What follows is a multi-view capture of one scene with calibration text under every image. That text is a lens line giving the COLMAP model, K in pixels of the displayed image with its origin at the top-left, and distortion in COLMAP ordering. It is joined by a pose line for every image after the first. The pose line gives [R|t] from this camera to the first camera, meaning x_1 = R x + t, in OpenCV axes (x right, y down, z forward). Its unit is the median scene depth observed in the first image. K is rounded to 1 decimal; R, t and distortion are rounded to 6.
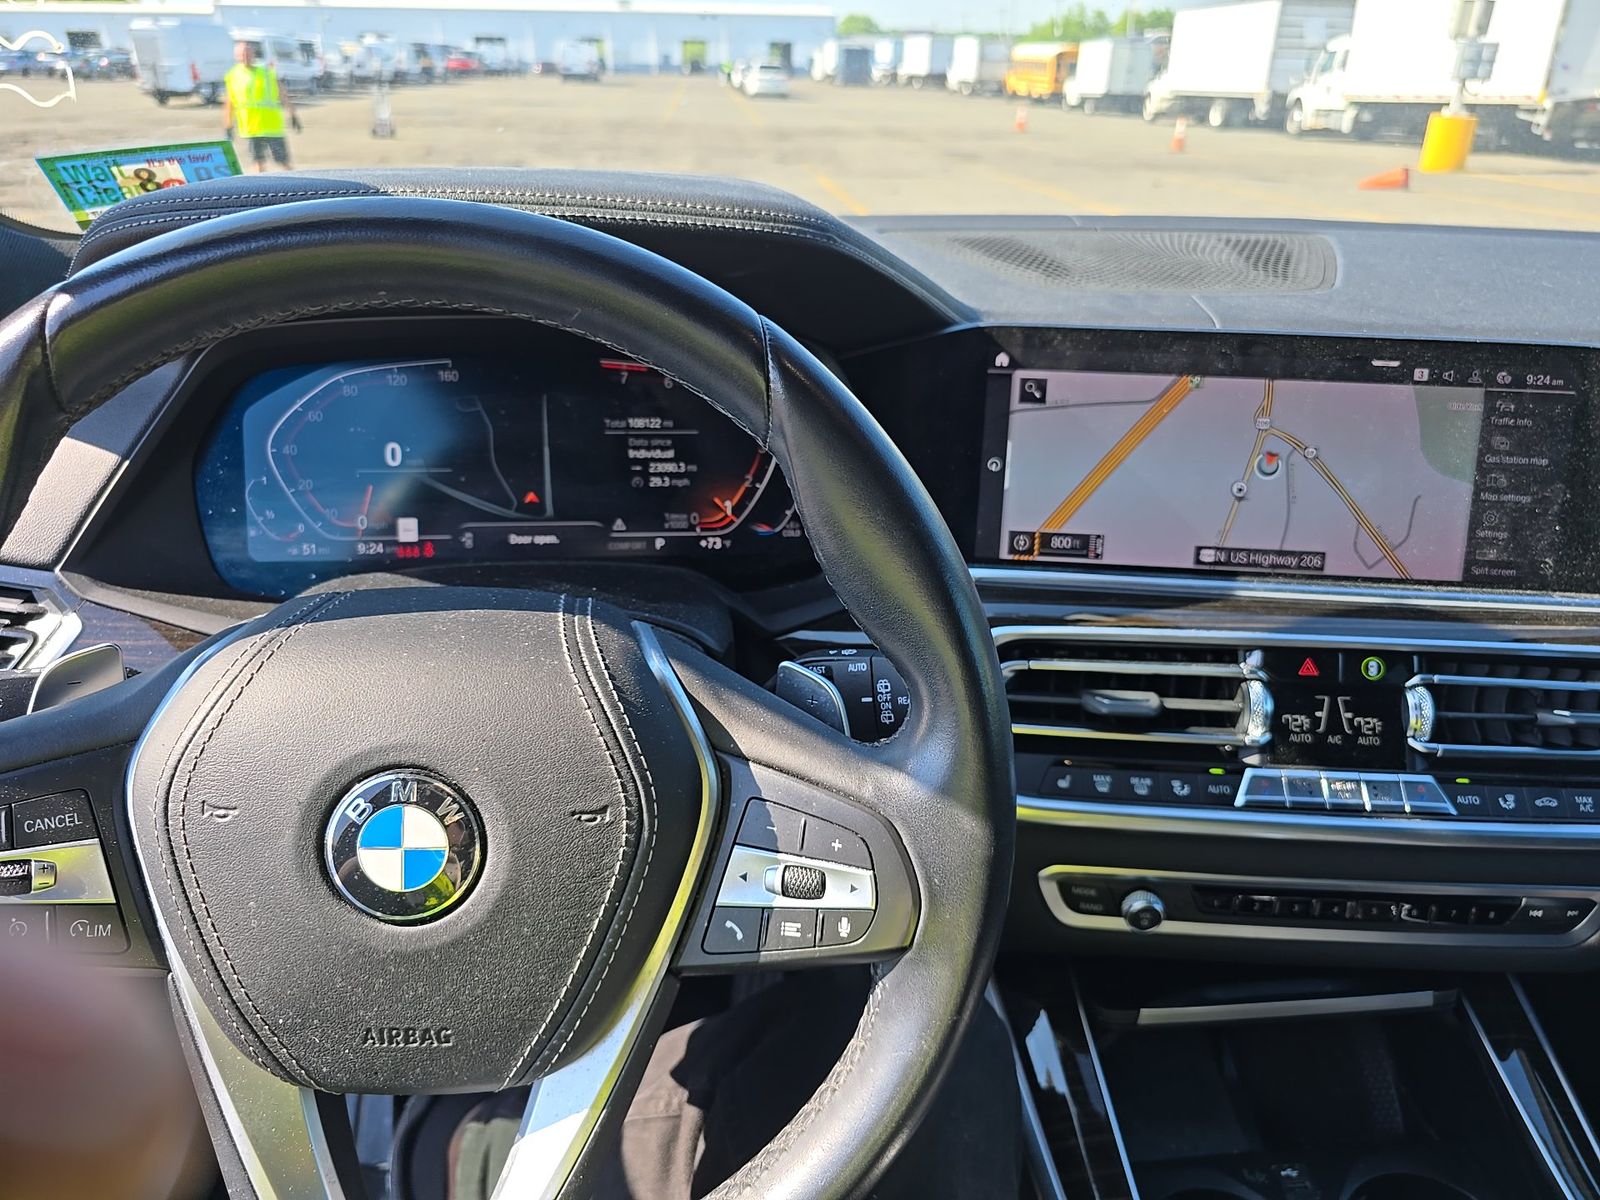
lens RADIAL K [[1086.8, 0, 796.5], [0, 1086.8, 614.0], [0, 0, 1]] dist [0.019805, -0.032087]
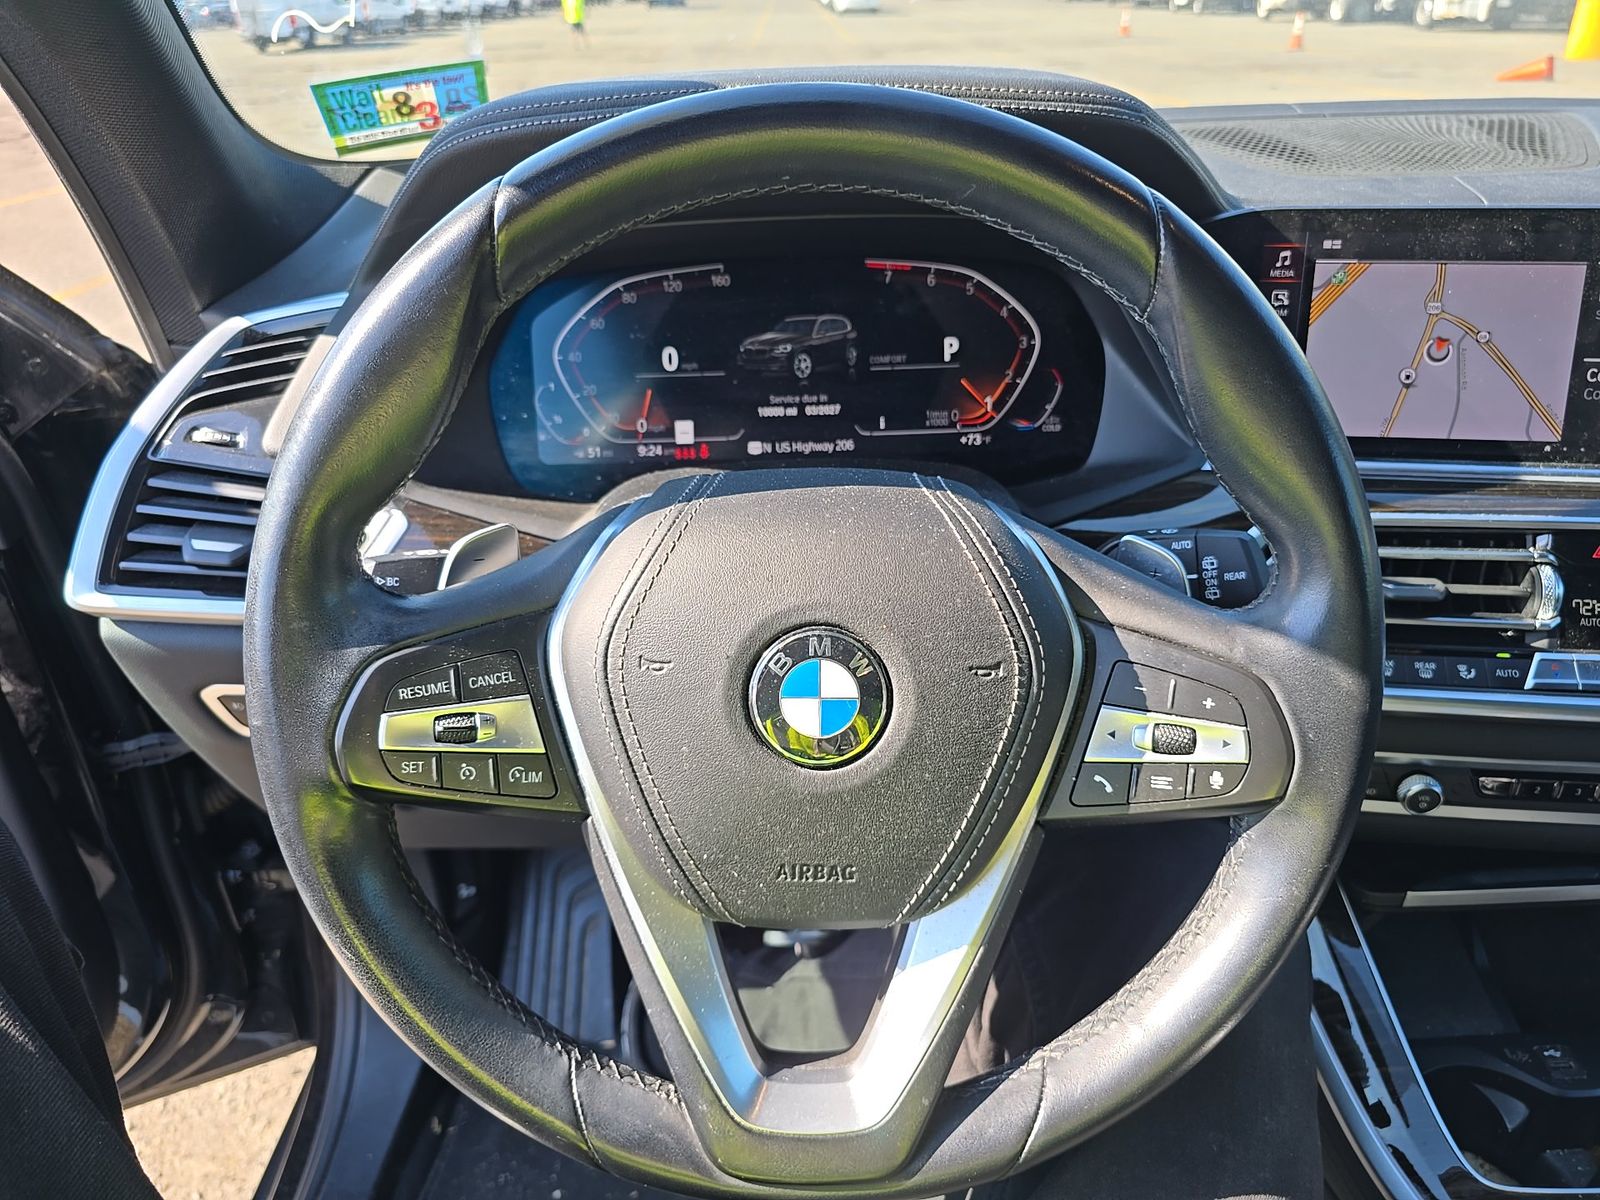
lens RADIAL K [[1086.8, 0, 796.5], [0, 1086.8, 614.0], [0, 0, 1]] dist [0.019805, -0.032087]
pose [[0.996397, -0.006702, -0.084550, -0.172276], [0.011800, 0.998132, 0.059940, 0.038422], [0.083990, -0.060721, 0.994615, -0.043875]]
